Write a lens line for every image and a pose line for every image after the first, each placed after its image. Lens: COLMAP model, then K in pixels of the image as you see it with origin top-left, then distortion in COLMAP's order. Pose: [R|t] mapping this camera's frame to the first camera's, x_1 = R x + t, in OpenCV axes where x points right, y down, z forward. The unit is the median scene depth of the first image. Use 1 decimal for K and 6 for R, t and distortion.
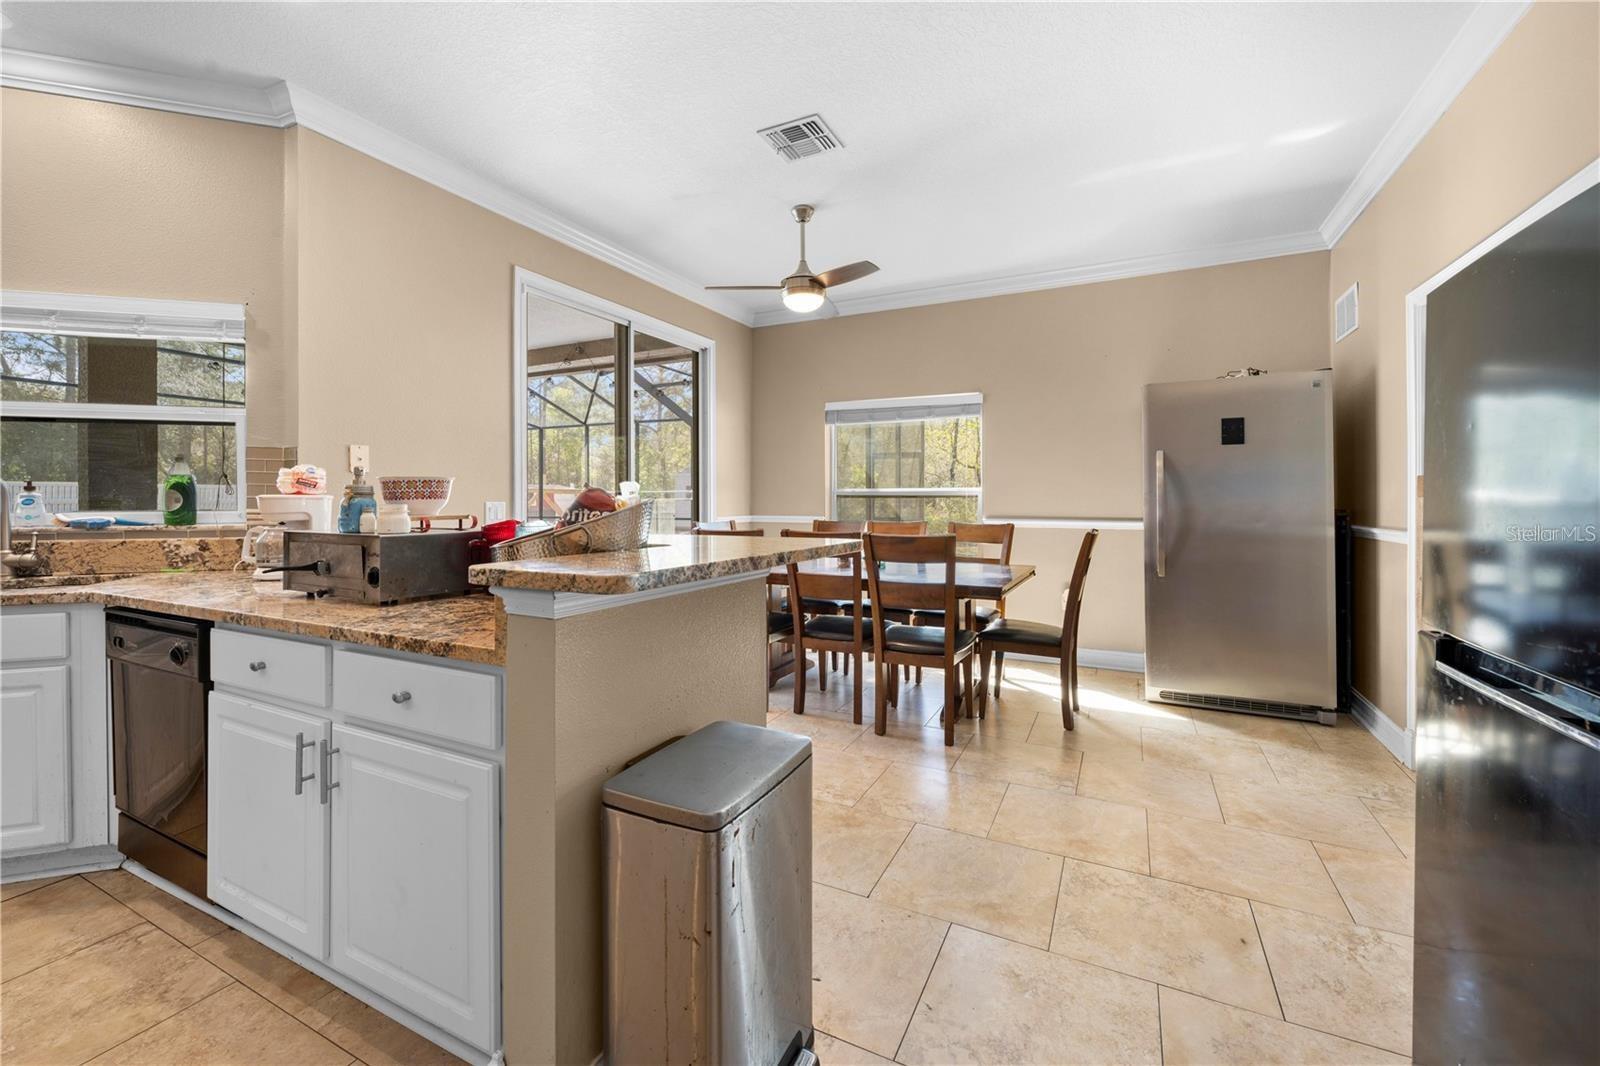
lens RADIAL K [[658.7, 0, 797.5], [0, 658.7, 492.4], [0, 0, 1]] dist [-0.000489, 0.000087]
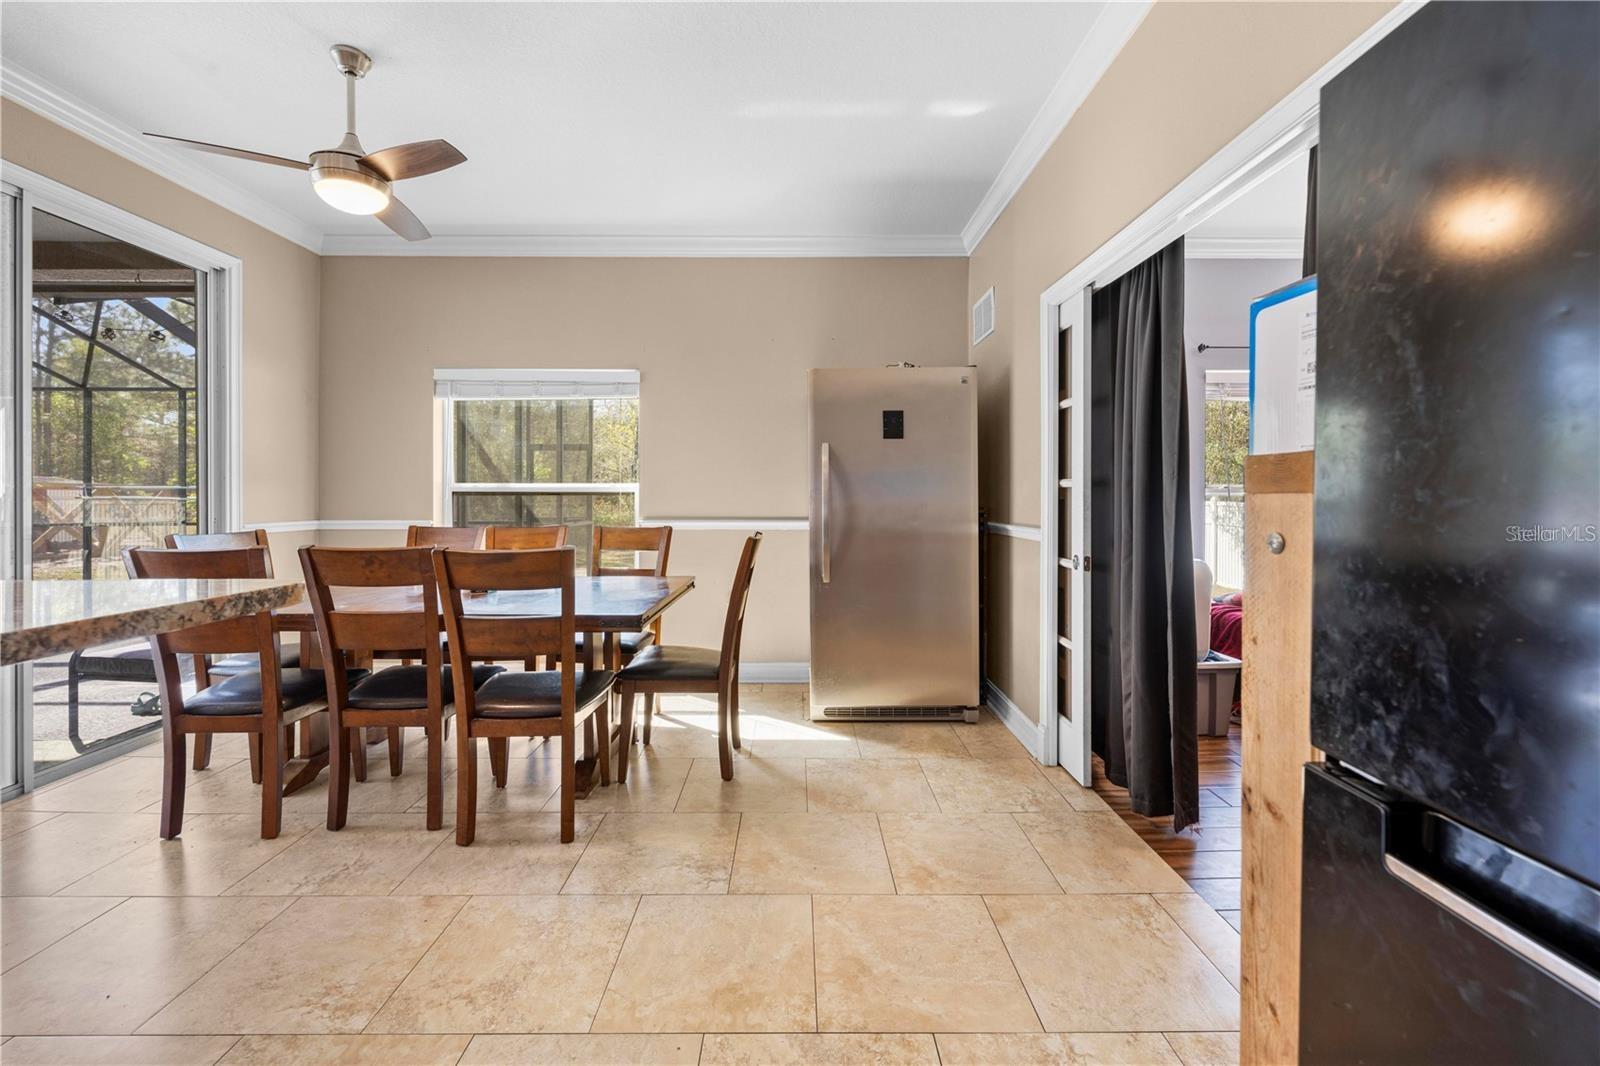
lens RADIAL K [[651.5, 0, 798.7], [0, 651.5, 506.7], [0, 0, 1]] dist [0.000481, 0.000177]
pose [[0.891751, -0.007791, 0.452458, 0.144173], [-0.003803, 0.999687, 0.024709, 0.002517], [-0.452510, -0.023755, 0.891443, 0.279135]]
